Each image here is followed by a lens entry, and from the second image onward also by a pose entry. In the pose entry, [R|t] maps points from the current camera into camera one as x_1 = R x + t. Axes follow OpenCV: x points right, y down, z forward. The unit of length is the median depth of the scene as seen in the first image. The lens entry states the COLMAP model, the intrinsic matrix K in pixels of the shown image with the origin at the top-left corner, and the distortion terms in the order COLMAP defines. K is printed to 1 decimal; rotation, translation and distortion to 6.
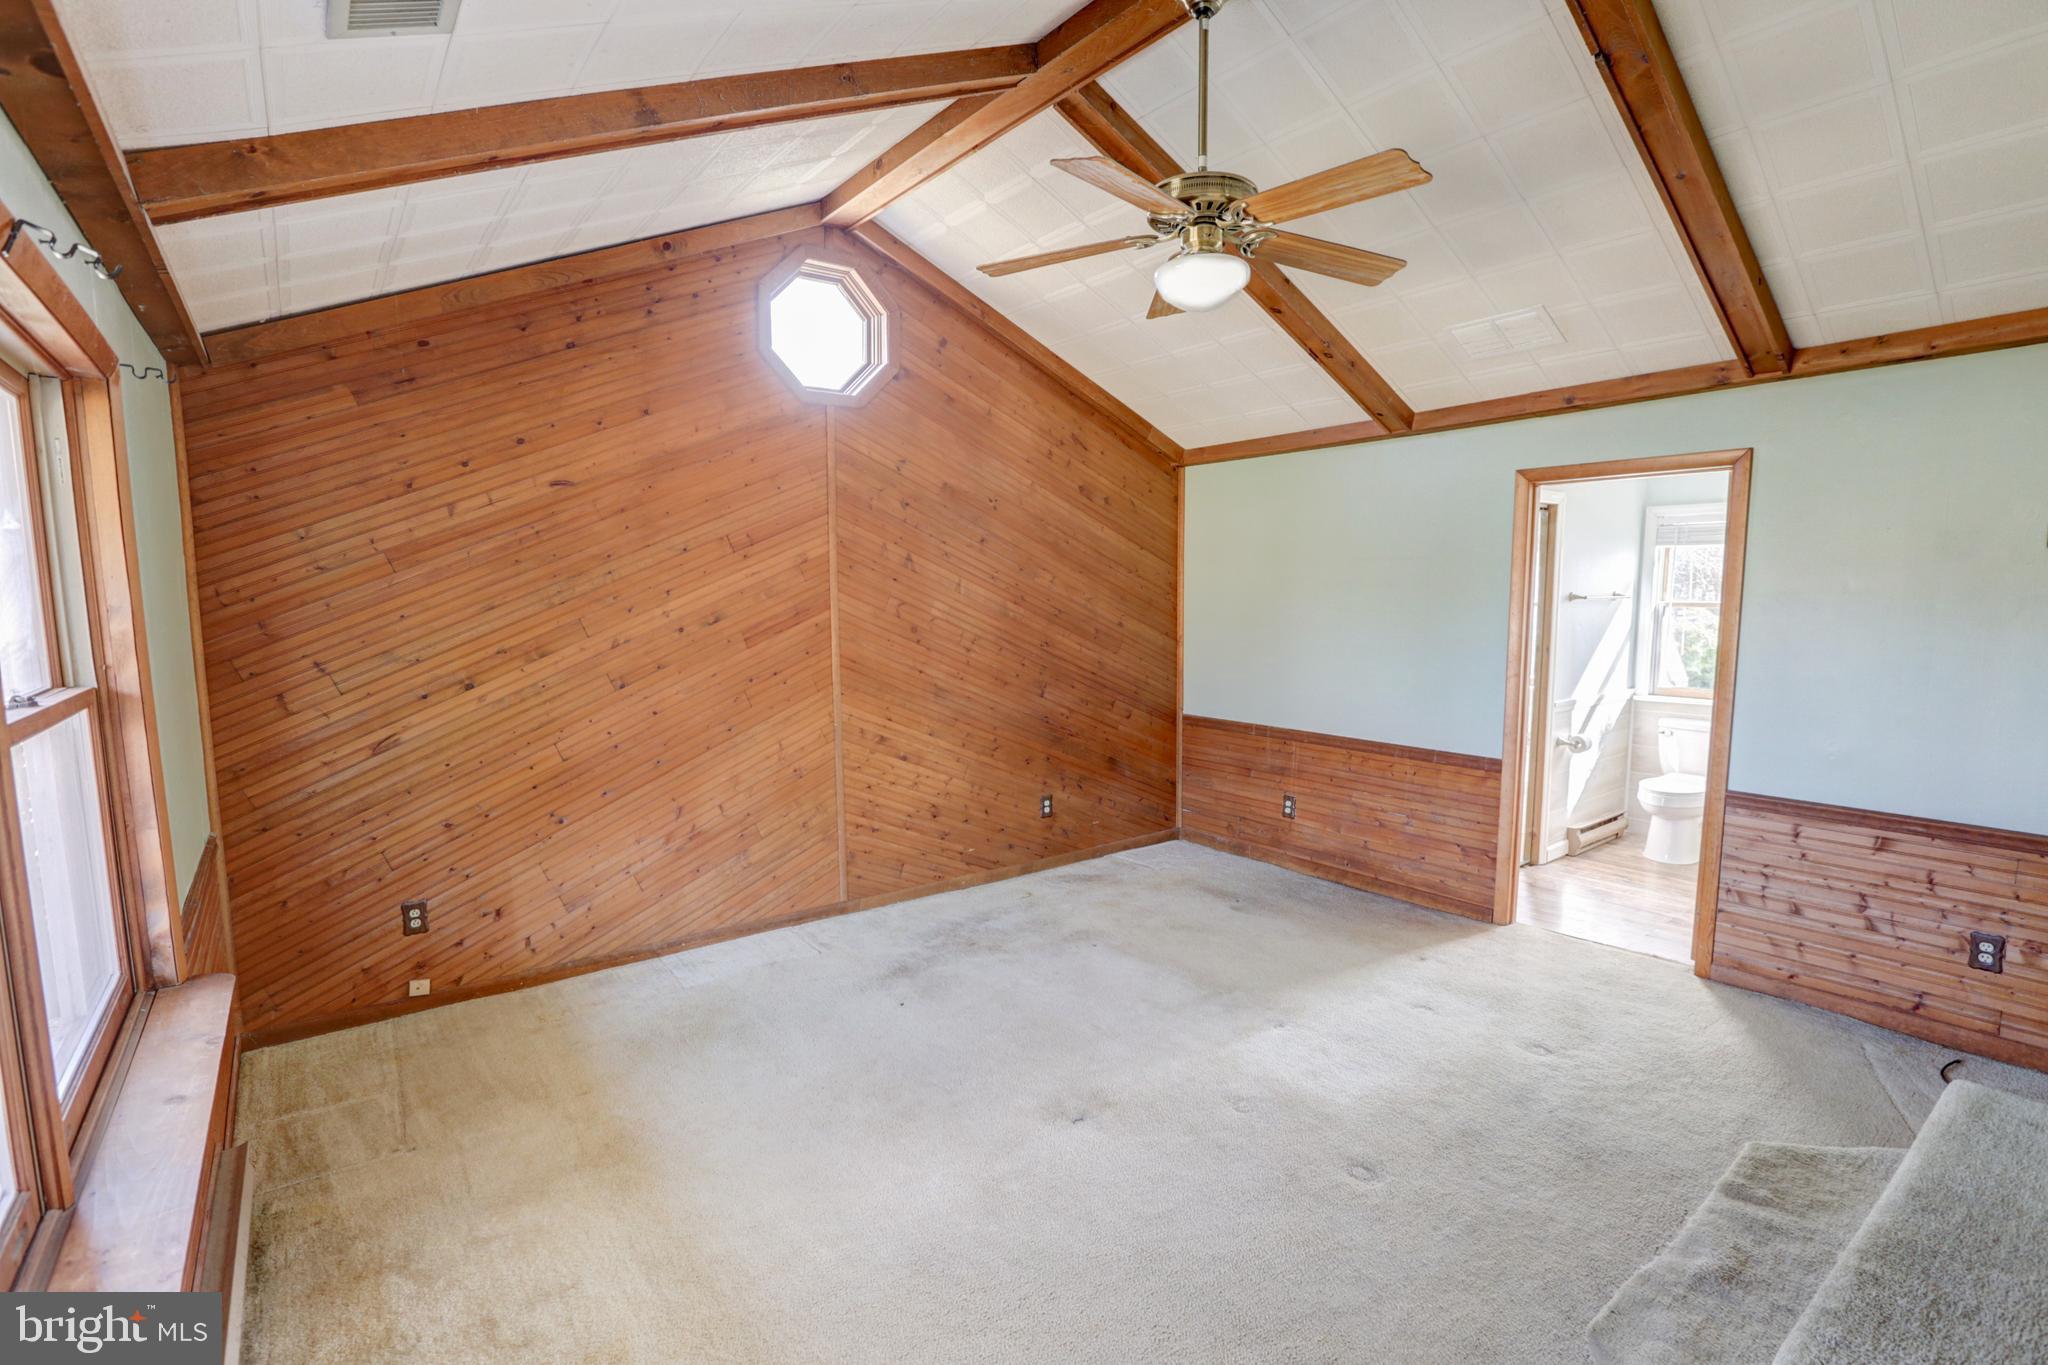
lens RADIAL K [[935.2, 0, 1028.8], [0, 935.2, 692.9], [0, 0, 1]] dist [-0.060895, 0.026110]
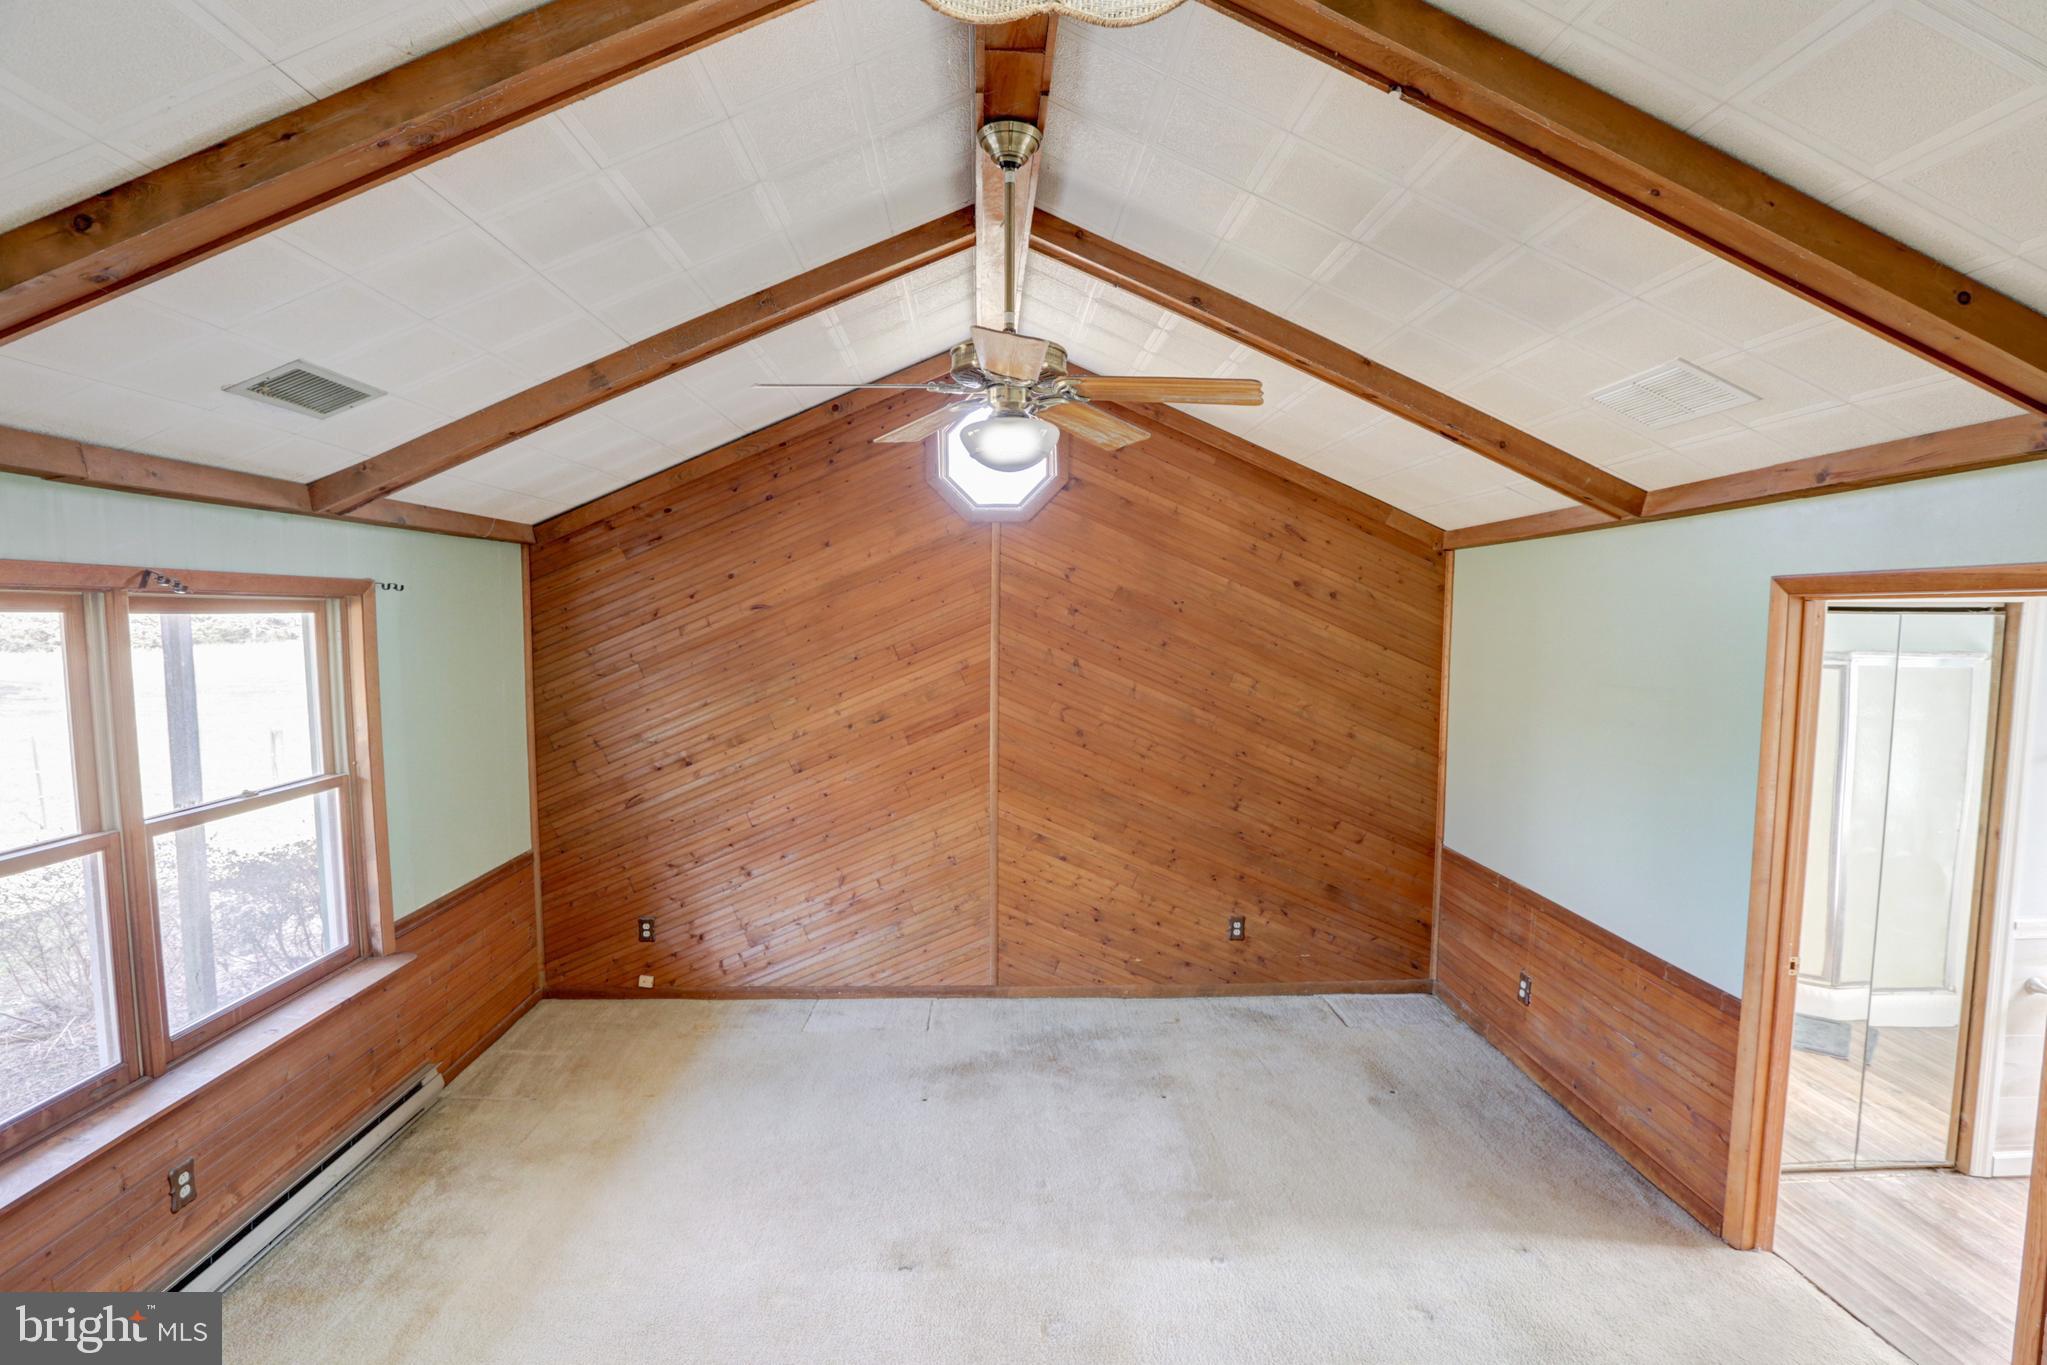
lens RADIAL K [[948.2, 0, 1033.8], [0, 948.2, 692.9], [0, 0, 1]] dist [-0.069023, 0.028581]
pose [[0.814241, 0.055631, -0.577855, 0.454231], [-0.072118, 0.997380, -0.005599, -0.108750], [0.576030, 0.046233, 0.816120, 0.141546]]
